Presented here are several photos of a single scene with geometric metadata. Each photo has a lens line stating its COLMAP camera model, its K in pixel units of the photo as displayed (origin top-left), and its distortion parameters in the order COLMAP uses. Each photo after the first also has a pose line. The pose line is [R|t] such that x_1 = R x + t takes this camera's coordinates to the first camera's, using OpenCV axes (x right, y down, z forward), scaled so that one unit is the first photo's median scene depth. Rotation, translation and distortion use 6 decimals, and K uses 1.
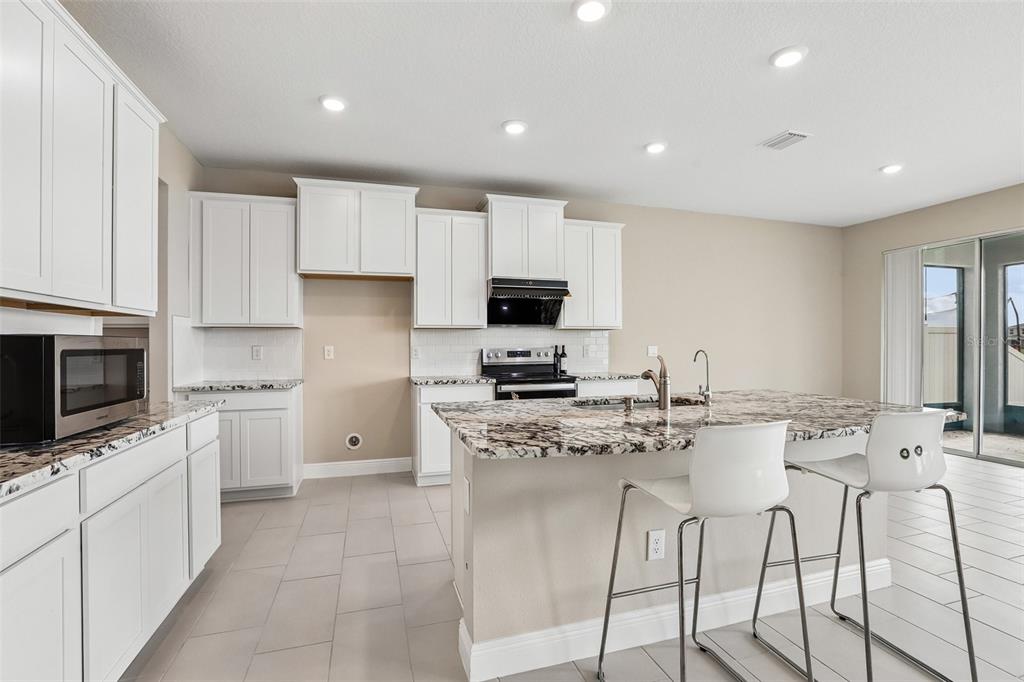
lens RADIAL K [[471.8, 0, 512.0], [0, 471.8, 341.0], [0, 0, 1]] dist [-0.023304, 0.000641]
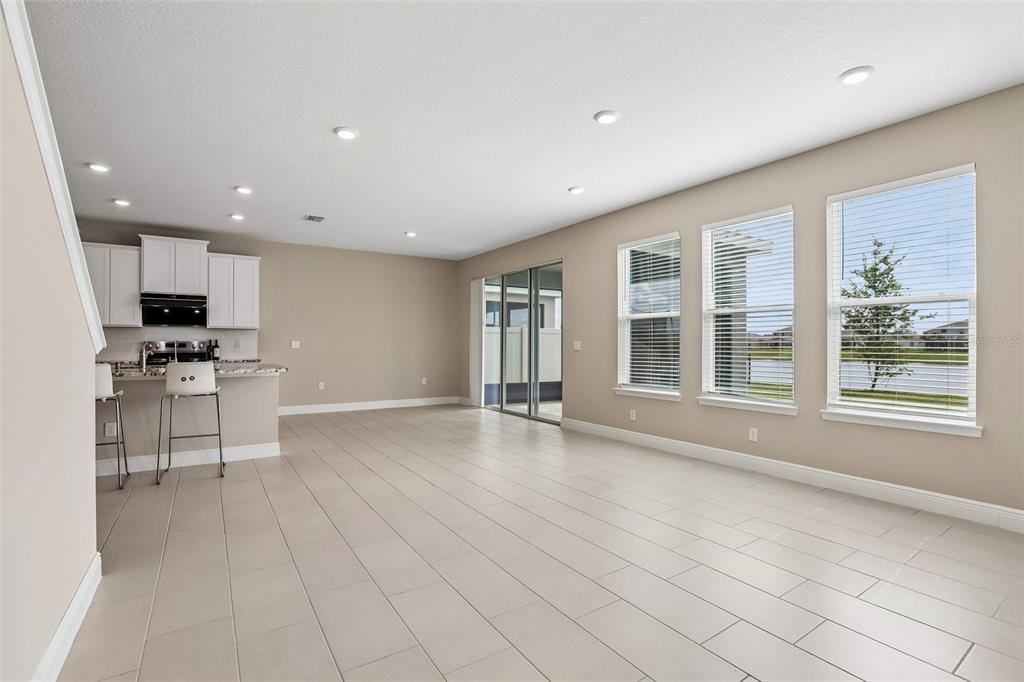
lens RADIAL K [[471.8, 0, 512.0], [0, 471.8, 341.0], [0, 0, 1]] dist [-0.023304, 0.000641]
pose [[0.963816, 0.008636, 0.266428, 0.639234], [-0.008578, 0.999962, -0.001381, 0.007868], [-0.266430, -0.000955, 0.963854, -0.648082]]
